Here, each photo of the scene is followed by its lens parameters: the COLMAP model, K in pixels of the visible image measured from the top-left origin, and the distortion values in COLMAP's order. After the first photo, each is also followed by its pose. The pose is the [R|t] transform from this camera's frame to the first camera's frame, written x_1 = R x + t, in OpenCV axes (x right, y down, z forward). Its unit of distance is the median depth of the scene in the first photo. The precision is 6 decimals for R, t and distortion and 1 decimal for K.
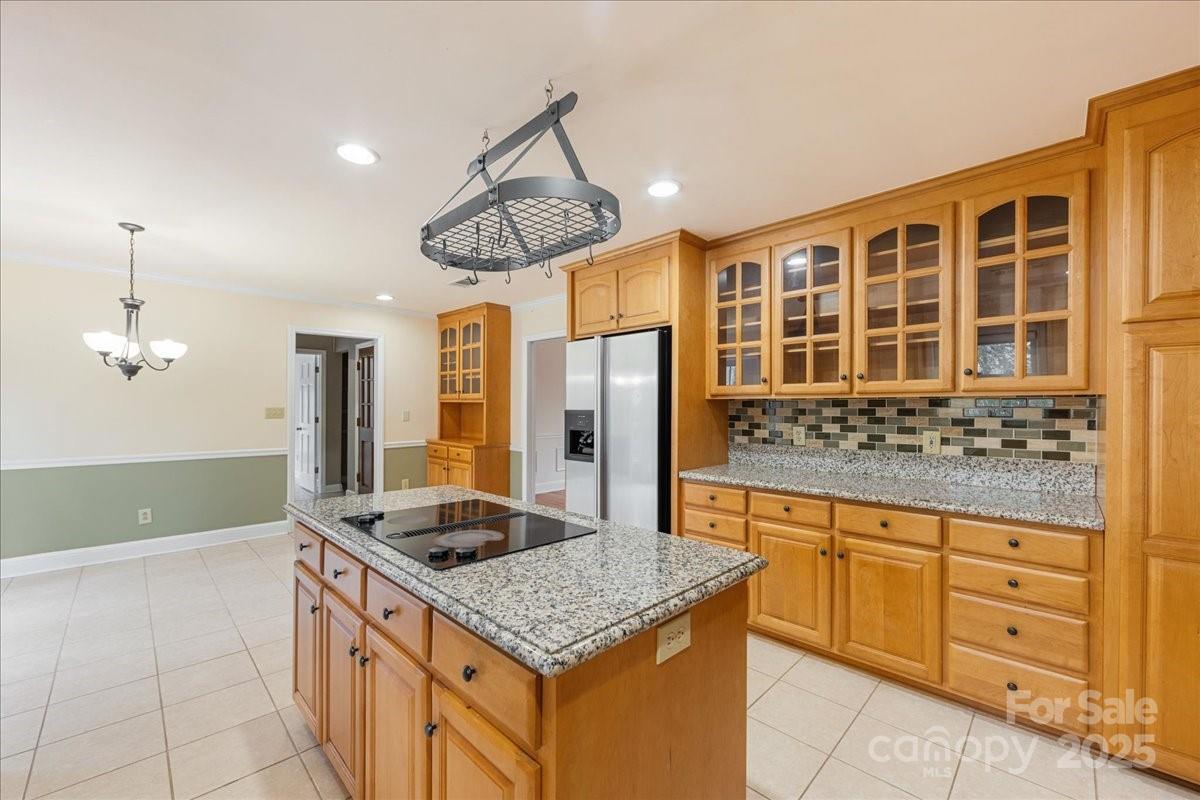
lens RADIAL K [[472.4, 0, 598.8], [0, 472.4, 400.3], [0, 0, 1]] dist [-0.004246, -0.000228]
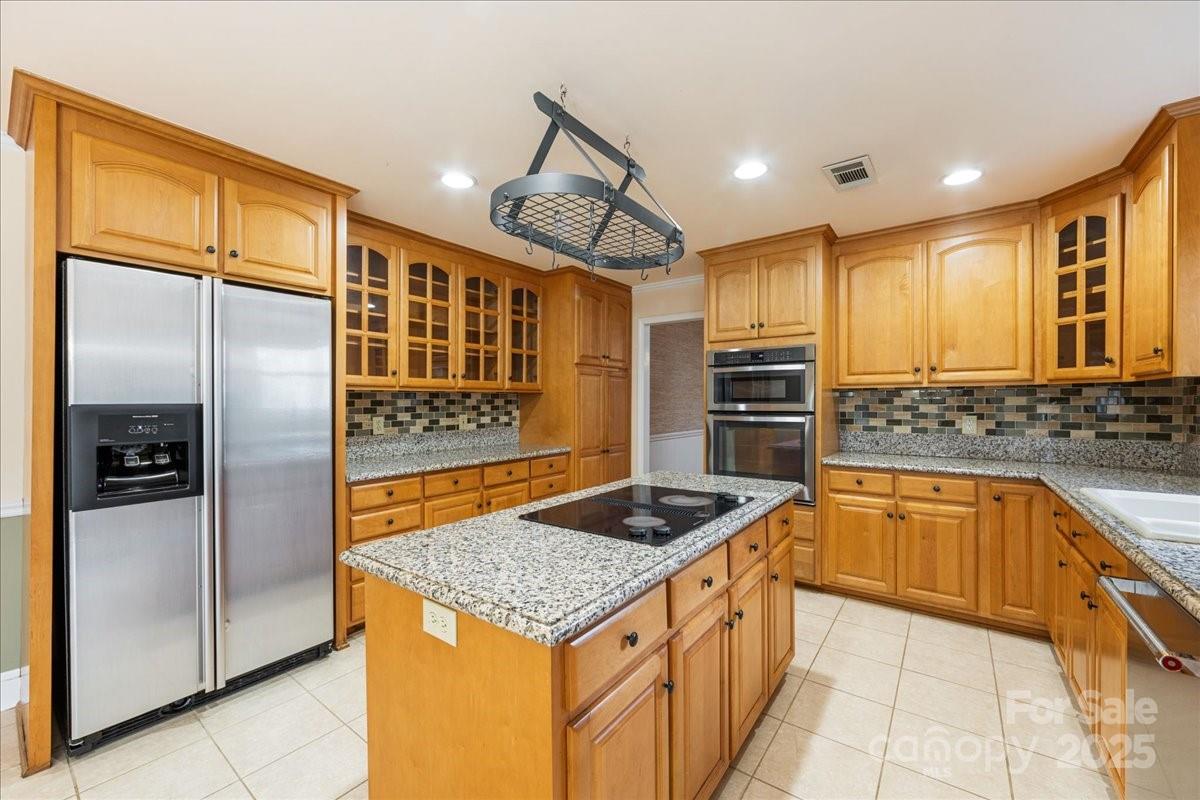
lens RADIAL K [[472.4, 0, 598.8], [0, 472.4, 400.3], [0, 0, 1]] dist [-0.004246, -0.000228]
pose [[-0.141693, -0.004544, 0.989900, -0.808451], [-0.014956, 0.999885, 0.002449, 0.009514], [-0.989798, -0.014458, -0.141745, 0.759202]]
